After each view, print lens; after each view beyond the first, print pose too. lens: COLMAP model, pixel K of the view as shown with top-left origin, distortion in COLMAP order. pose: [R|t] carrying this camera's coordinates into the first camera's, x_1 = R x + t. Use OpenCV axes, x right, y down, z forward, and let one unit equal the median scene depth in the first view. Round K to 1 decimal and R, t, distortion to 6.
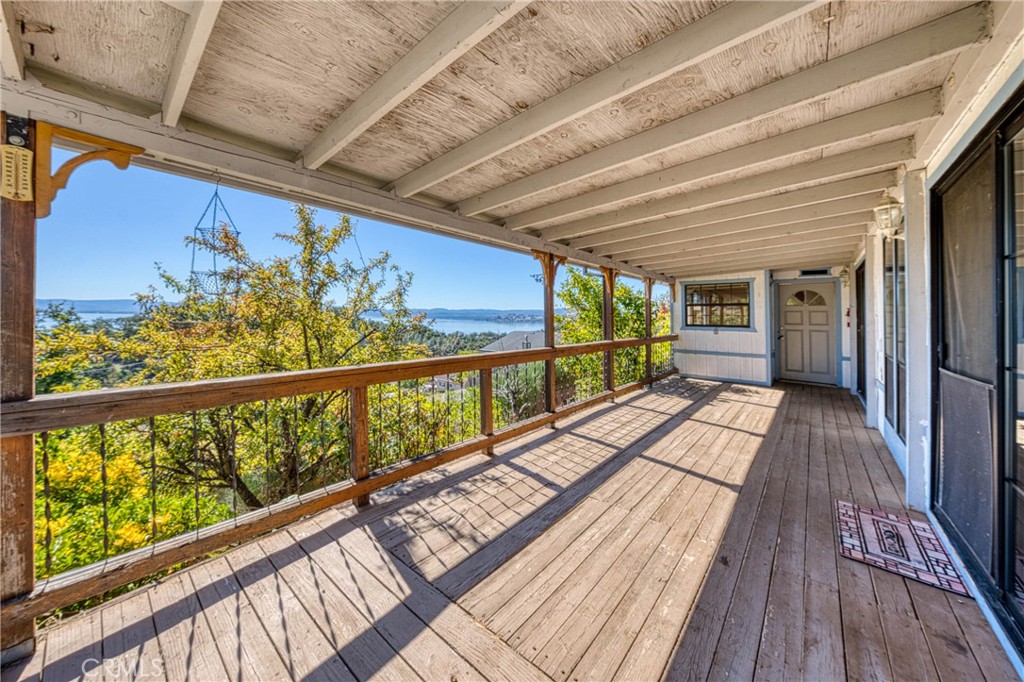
lens RADIAL K [[356.0, 0, 514.4], [0, 356.0, 319.2], [0, 0, 1]] dist [0.001060, 0.000071]
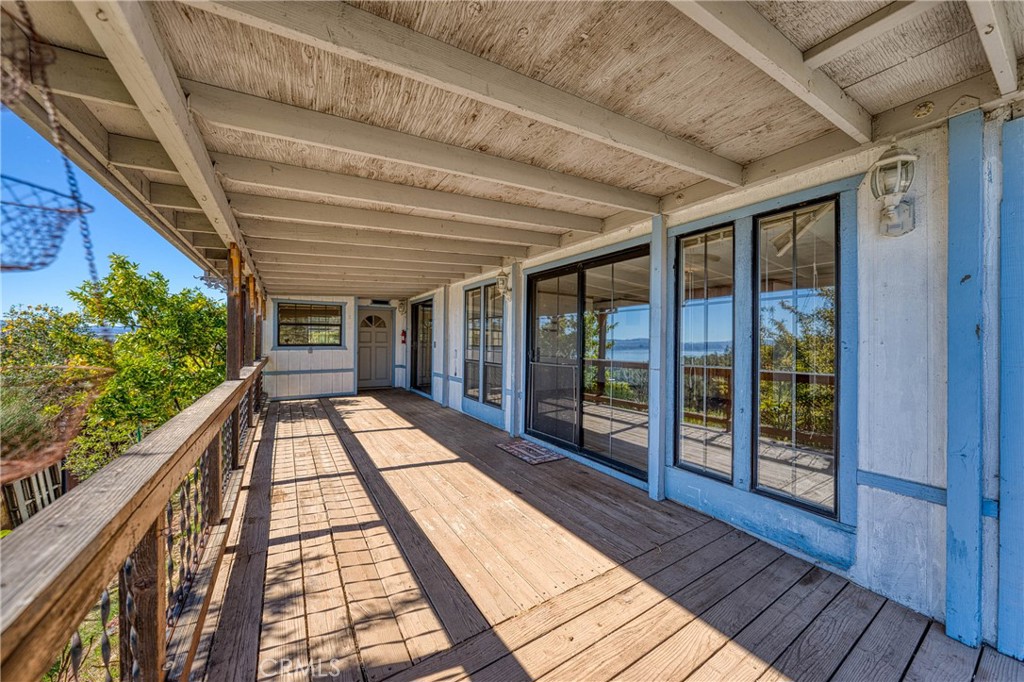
lens RADIAL K [[356.0, 0, 509.1], [0, 356.0, 338.9], [0, 0, 1]] dist [0.001060, 0.000071]
pose [[0.307450, -0.008770, 0.951524, -0.259731], [0.003243, 0.999961, 0.008168, -0.006133], [-0.951559, 0.000575, 0.307466, 0.152521]]
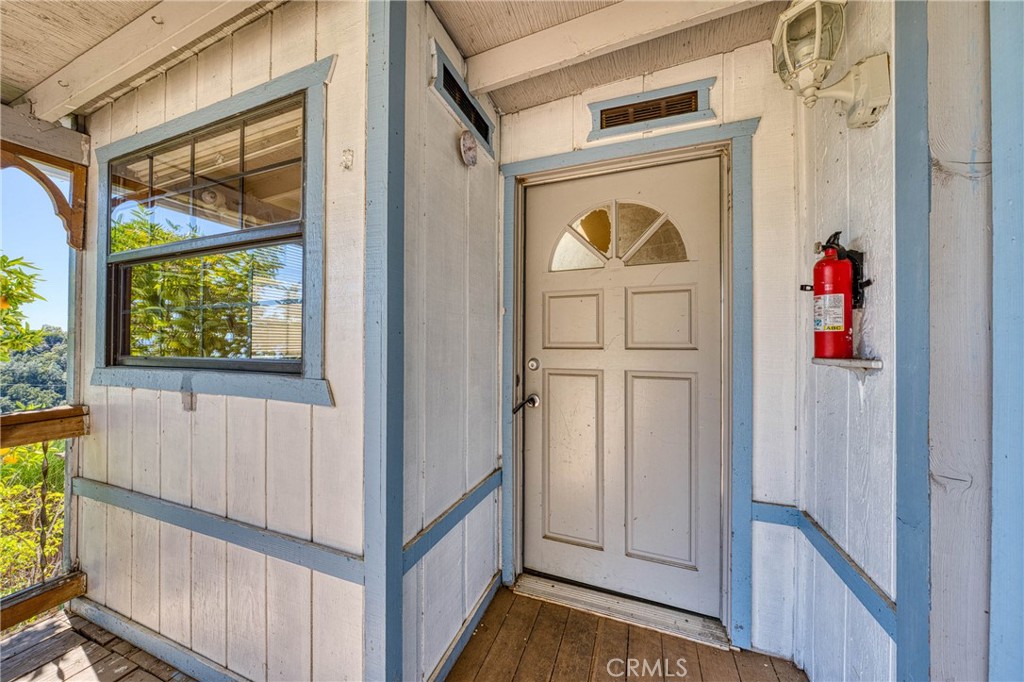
lens RADIAL K [[356.0, 0, 507.8], [0, 356.0, 340.2], [0, 0, 1]] dist [0.001060, 0.000071]
pose [[0.946191, -0.003147, 0.323594, 0.703838], [0.002429, 0.999994, 0.002622, 0.007995], [-0.323600, -0.001695, 0.946192, 0.834906]]
